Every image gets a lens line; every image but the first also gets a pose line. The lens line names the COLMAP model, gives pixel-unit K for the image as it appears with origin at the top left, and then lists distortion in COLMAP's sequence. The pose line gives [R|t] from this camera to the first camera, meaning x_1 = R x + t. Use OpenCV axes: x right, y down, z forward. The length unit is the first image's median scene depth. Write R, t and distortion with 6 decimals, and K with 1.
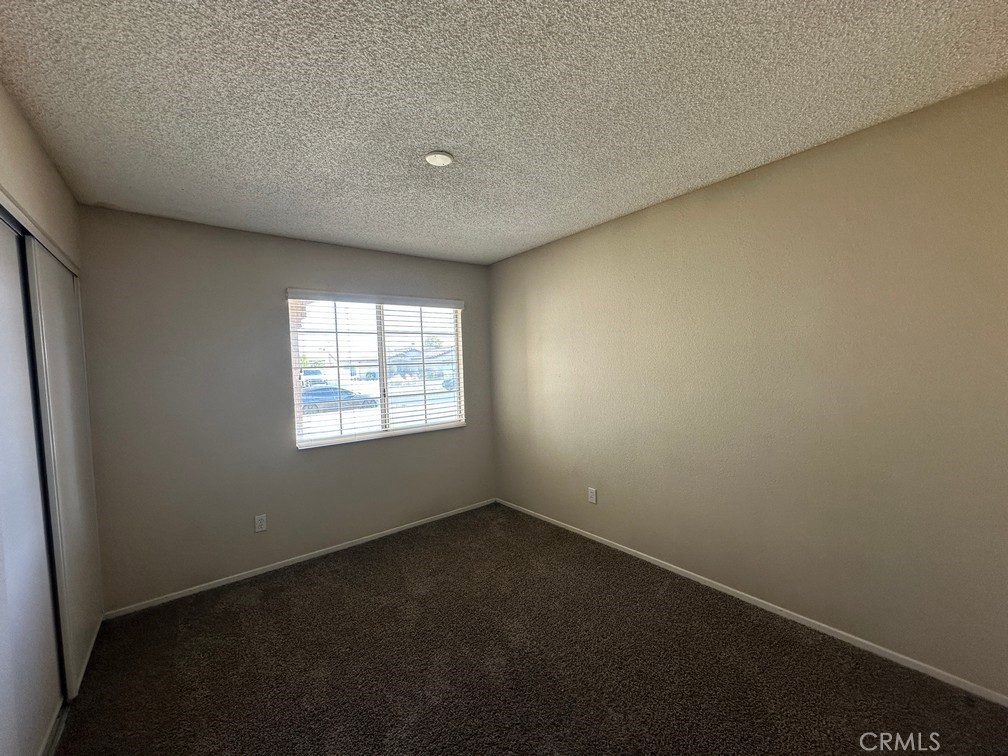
lens RADIAL K [[401.5, 0, 503.1], [0, 401.5, 379.2], [0, 0, 1]] dist [-0.001103, -0.000010]
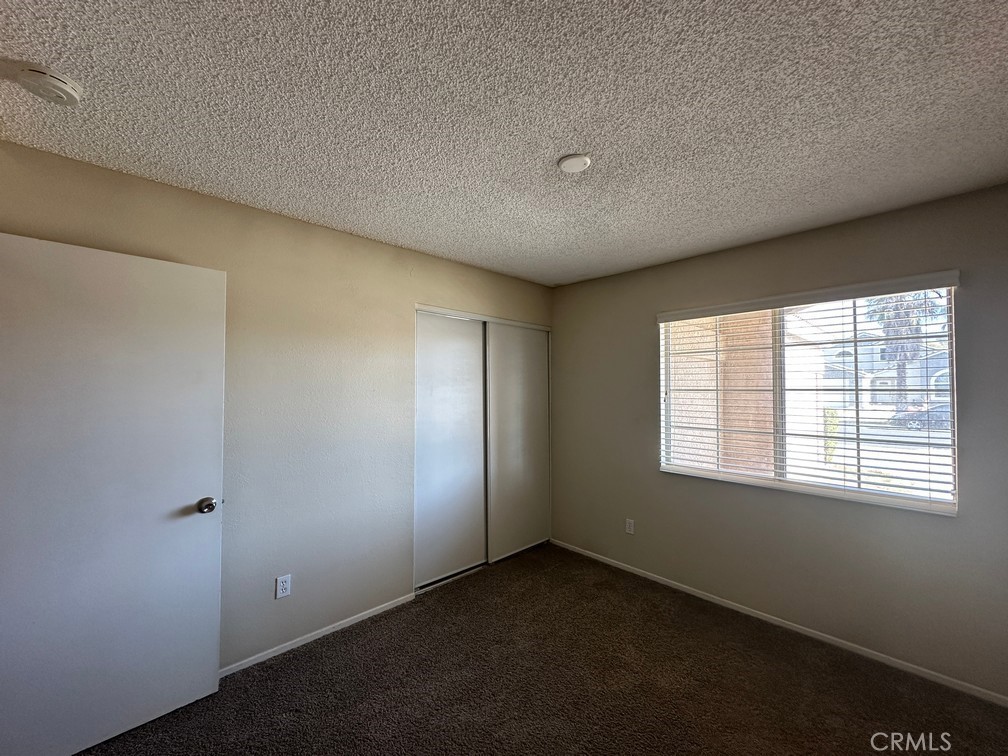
lens RADIAL K [[401.5, 0, 503.1], [0, 401.5, 379.2], [0, 0, 1]] dist [-0.001103, -0.000010]
pose [[0.087797, 0.017646, -0.995982, 0.464396], [-0.038904, 0.999141, 0.014273, -0.054774], [0.995378, 0.037495, 0.088408, 0.509118]]
